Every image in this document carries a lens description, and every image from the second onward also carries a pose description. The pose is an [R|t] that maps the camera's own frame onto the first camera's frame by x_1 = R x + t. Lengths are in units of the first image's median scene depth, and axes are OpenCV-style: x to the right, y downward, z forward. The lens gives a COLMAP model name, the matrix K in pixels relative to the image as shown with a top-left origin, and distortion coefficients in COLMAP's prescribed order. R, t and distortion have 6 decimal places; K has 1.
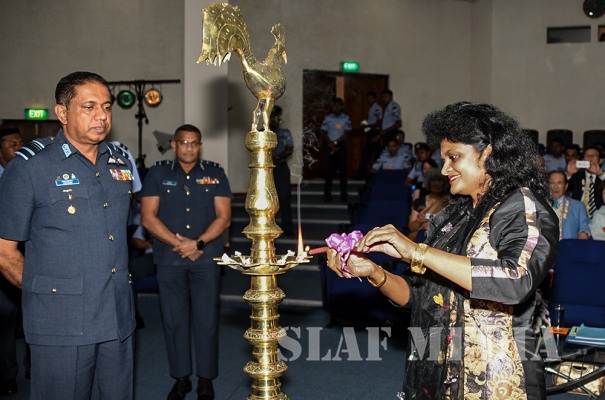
lens RADIAL K [[489.7, 0, 302.5], [0, 489.7, 200.0], [0, 0, 1]] dist [0.006770, -0.000200]
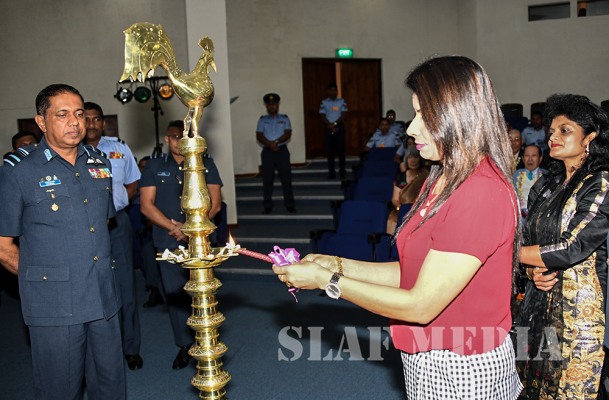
lens RADIAL K [[440.4, 0, 304.5], [0, 440.4, 183.4], [0, 0, 1]] dist [0.005474, 0.001790]
pose [[0.997079, -0.036040, -0.067337, 0.170010], [0.038134, 0.998820, 0.030069, -0.042701], [0.066174, -0.032549, 0.997277, 0.024207]]
